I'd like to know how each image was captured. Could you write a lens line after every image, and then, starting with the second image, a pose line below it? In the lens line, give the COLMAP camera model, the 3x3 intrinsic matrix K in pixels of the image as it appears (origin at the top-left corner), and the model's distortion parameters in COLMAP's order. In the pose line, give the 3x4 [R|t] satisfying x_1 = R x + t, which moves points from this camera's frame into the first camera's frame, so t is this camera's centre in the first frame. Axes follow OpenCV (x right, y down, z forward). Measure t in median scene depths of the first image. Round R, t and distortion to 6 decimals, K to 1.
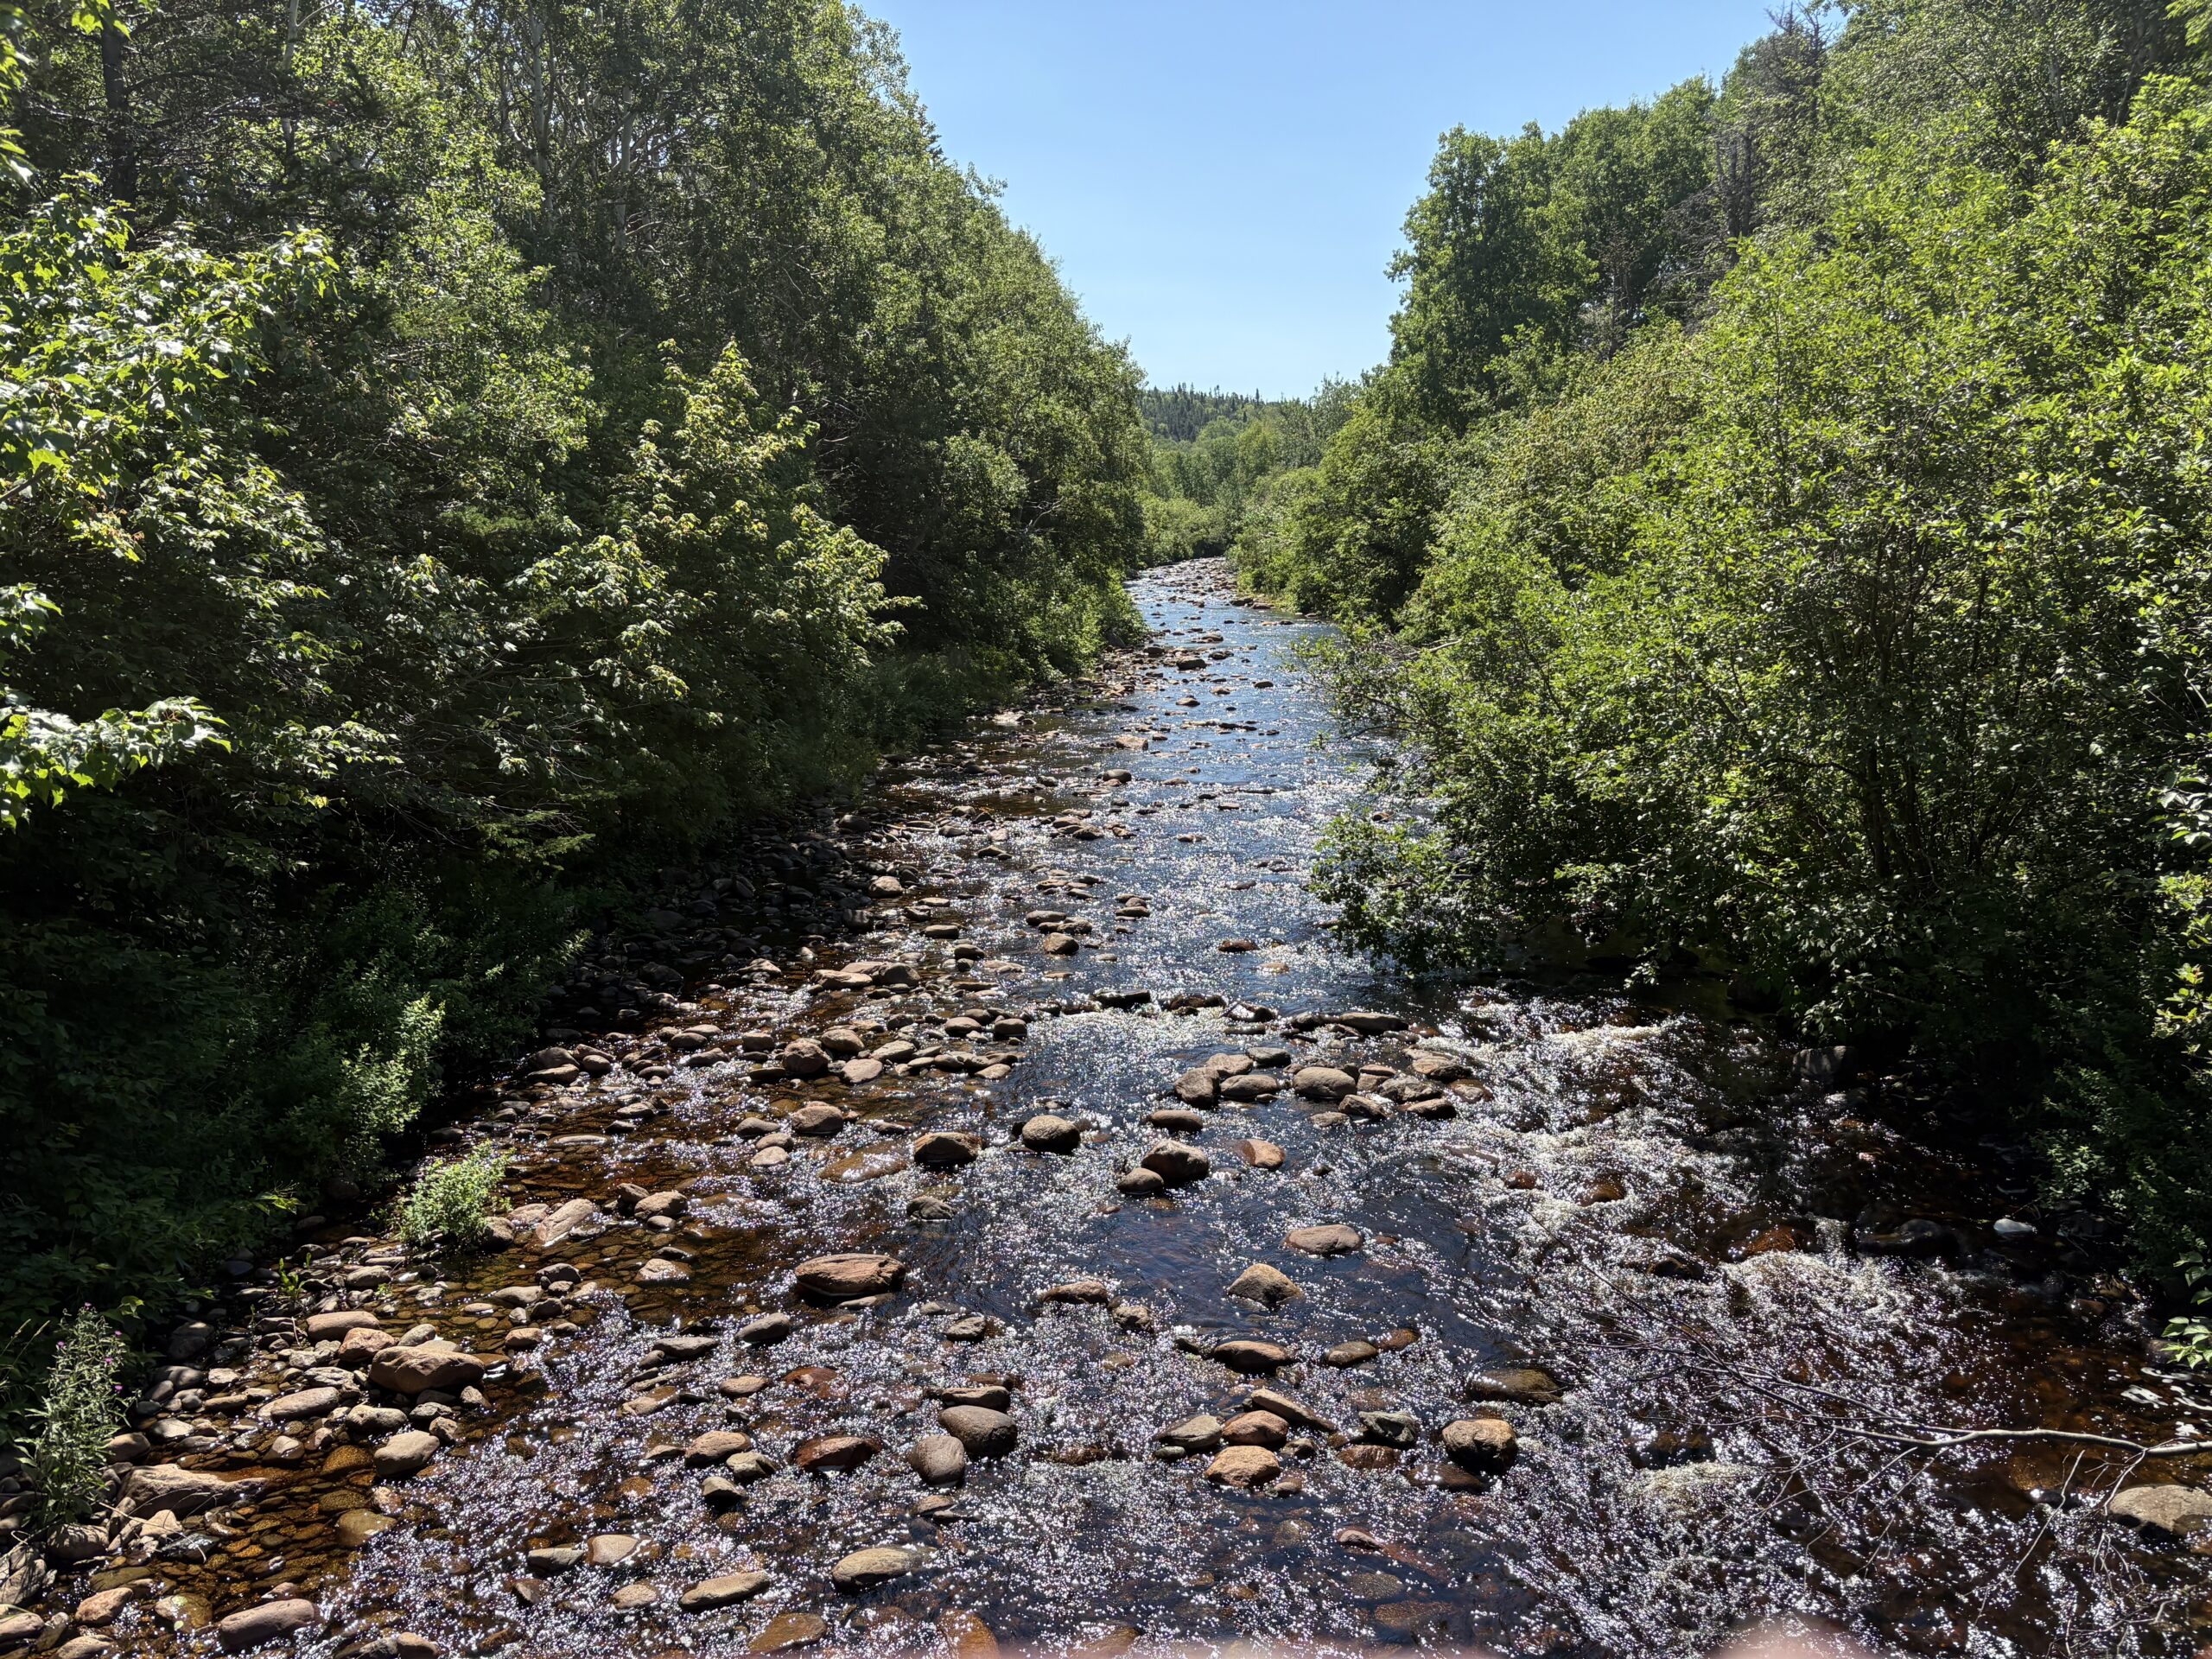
lens RADIAL K [[1668.0, 0, 1097.4], [0, 1668.0, 833.8], [0, 0, 1]] dist [0.055541, -0.051870]
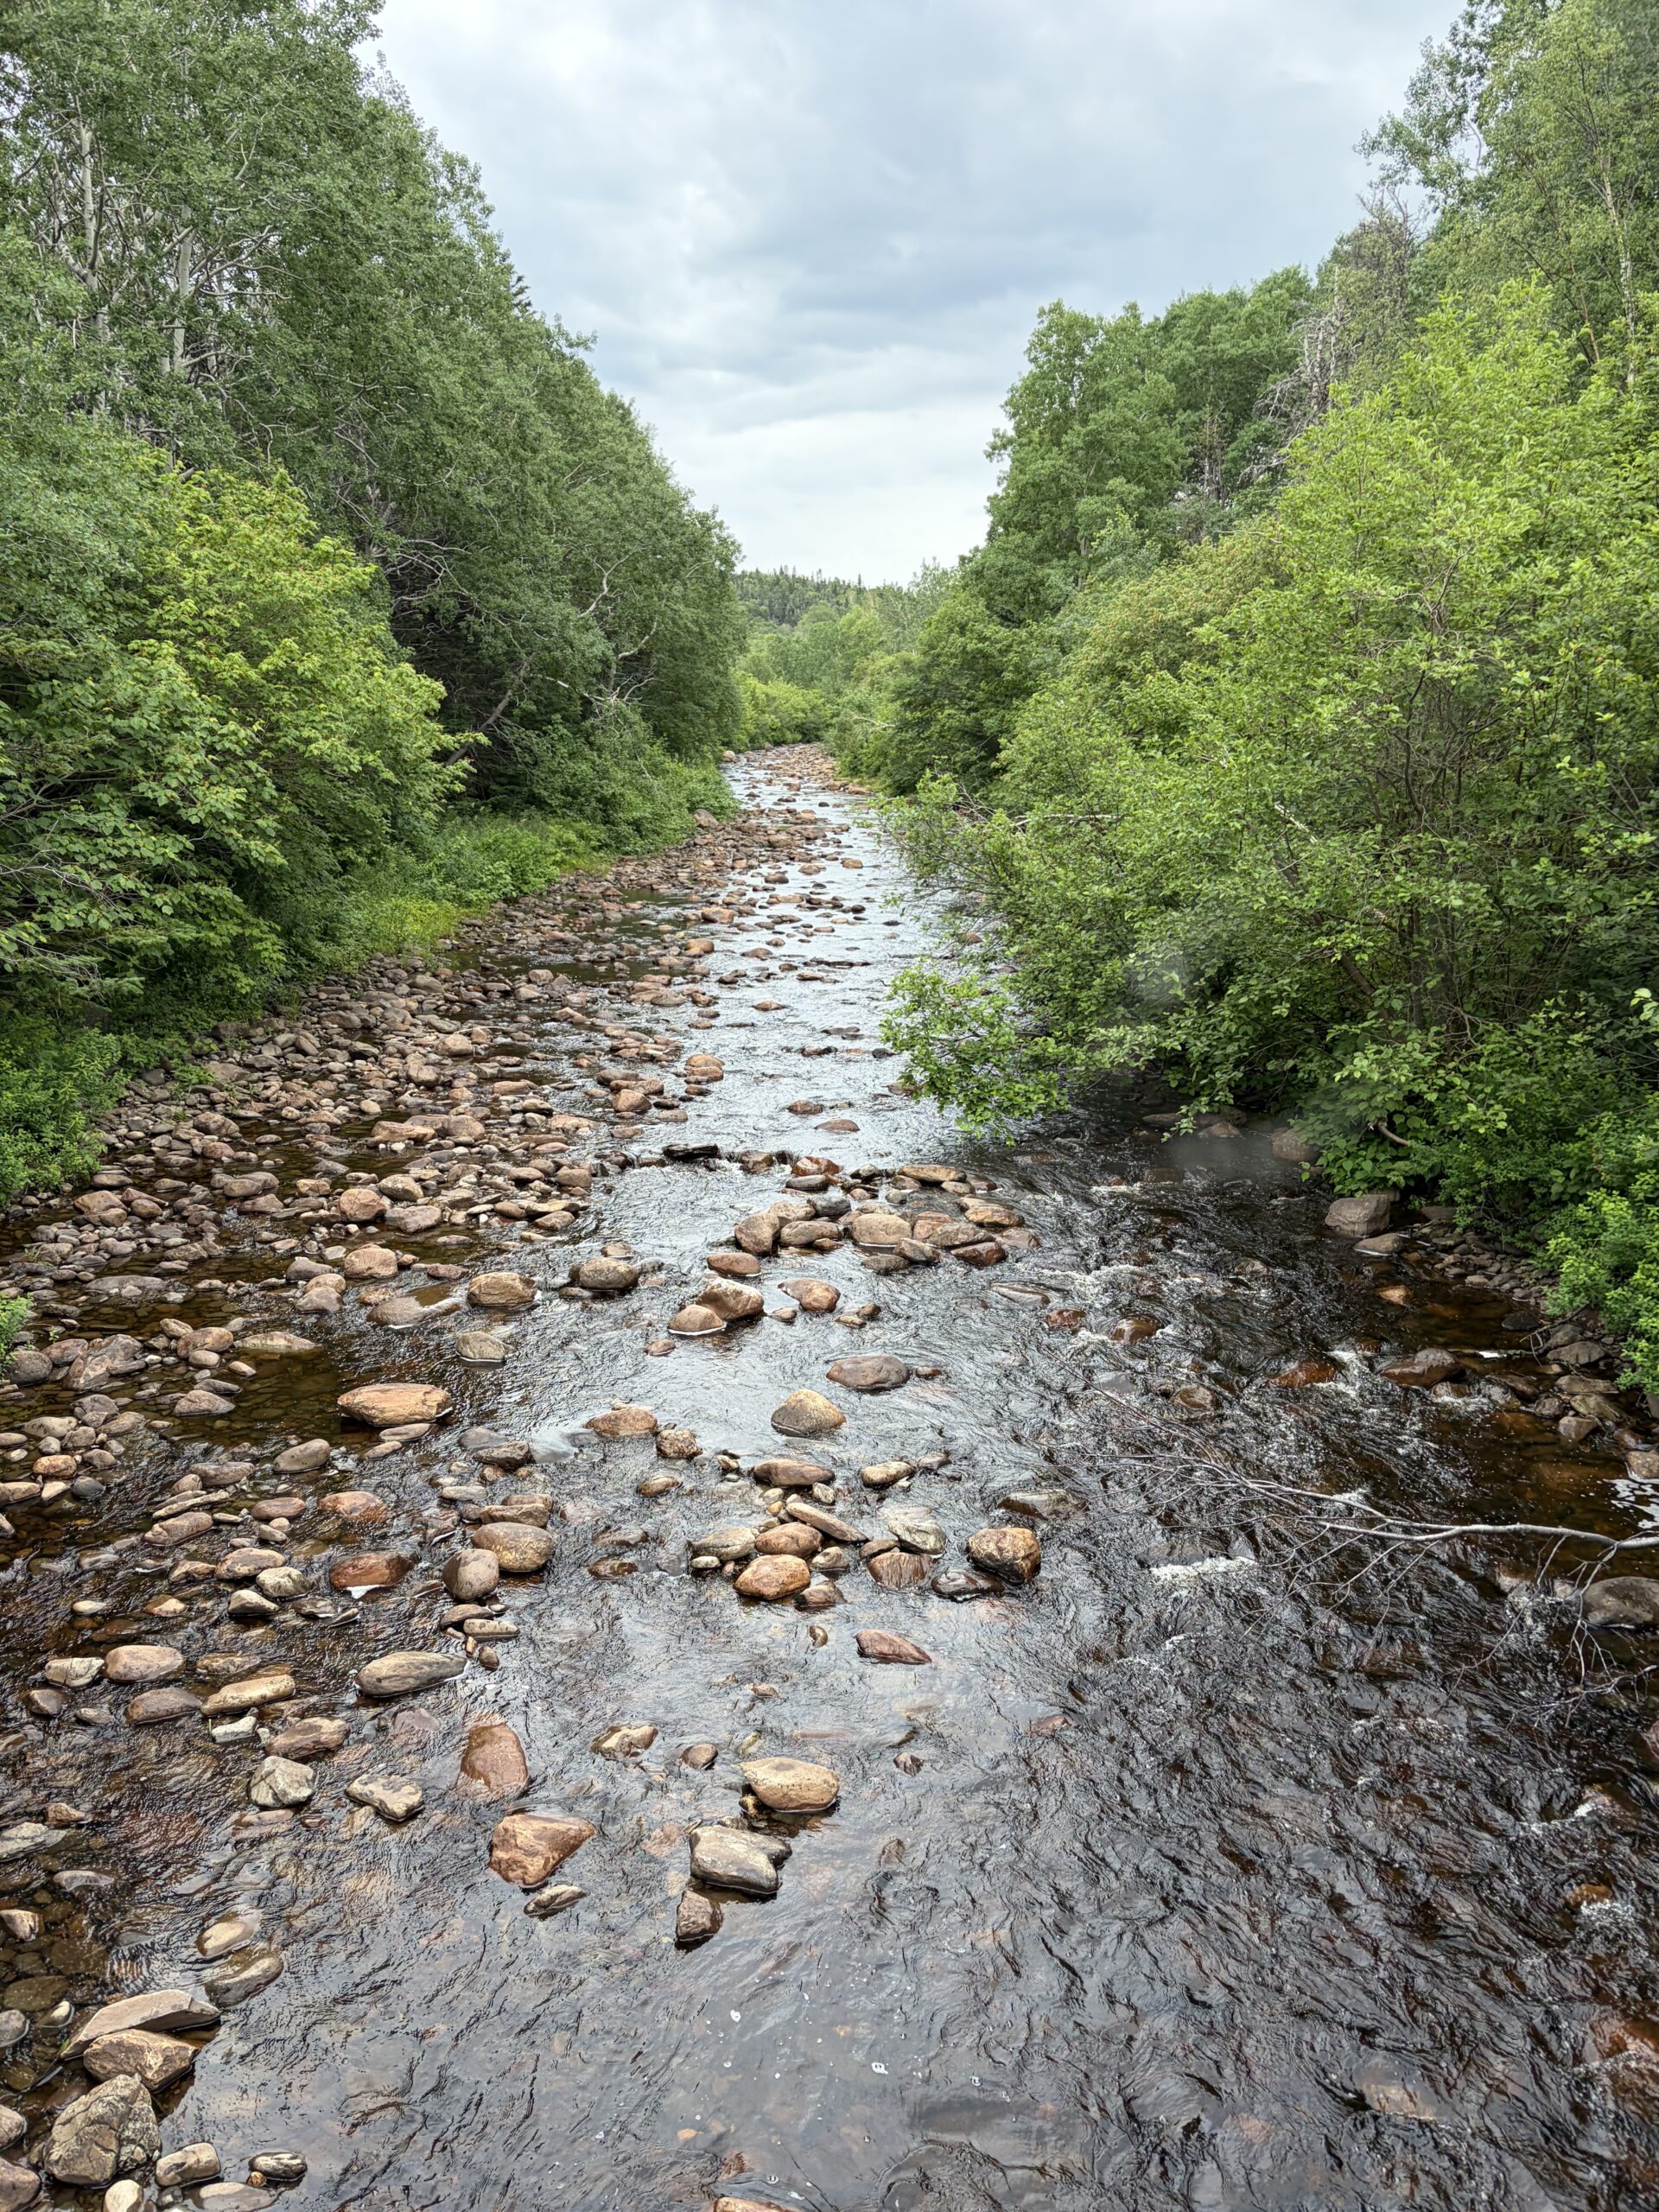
lens RADIAL K [[1665.4, 0, 916.7], [0, 1665.4, 1232.1], [0, 0, 1]] dist [0.049268, -0.043343]
pose [[0.997250, 0.009545, 0.073495, 0.073971], [-0.013170, 0.998712, 0.049001, 0.089907], [-0.072932, -0.049834, 0.996091, -0.008845]]
